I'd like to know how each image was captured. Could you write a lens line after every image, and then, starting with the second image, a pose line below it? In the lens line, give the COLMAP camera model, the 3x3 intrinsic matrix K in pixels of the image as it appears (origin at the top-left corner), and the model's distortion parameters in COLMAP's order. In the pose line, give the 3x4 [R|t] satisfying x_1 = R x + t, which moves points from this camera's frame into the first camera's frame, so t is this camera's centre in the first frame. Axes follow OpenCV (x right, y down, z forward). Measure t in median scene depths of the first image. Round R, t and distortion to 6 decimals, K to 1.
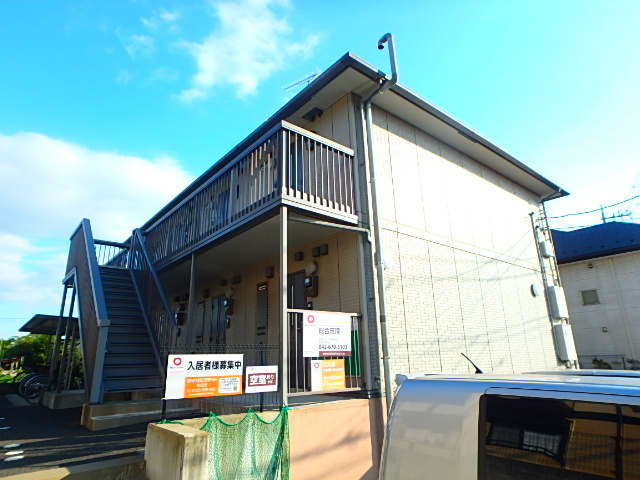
lens RADIAL K [[401.1, 0, 318.2], [0, 401.1, 232.6], [0, 0, 1]] dist [-0.006739, 0.003568]
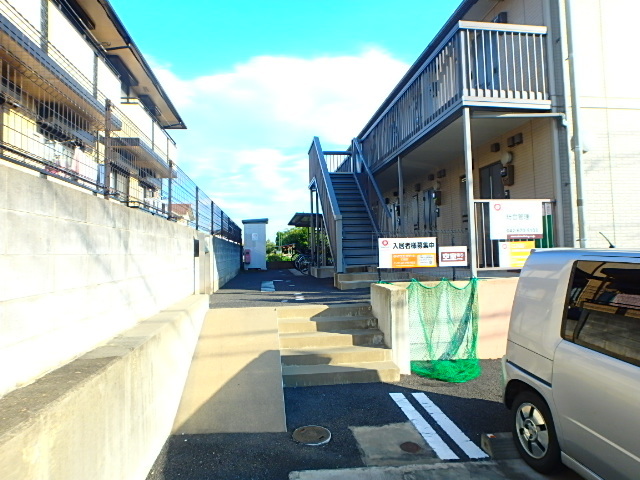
lens RADIAL K [[401.1, 0, 318.2], [0, 401.1, 232.6], [0, 0, 1]] dist [-0.006739, 0.003568]
pose [[0.850776, -0.019313, -0.525174, 0.127001], [0.160248, 0.961266, 0.224249, -0.043096], [0.500501, -0.274944, 0.820917, -0.173037]]
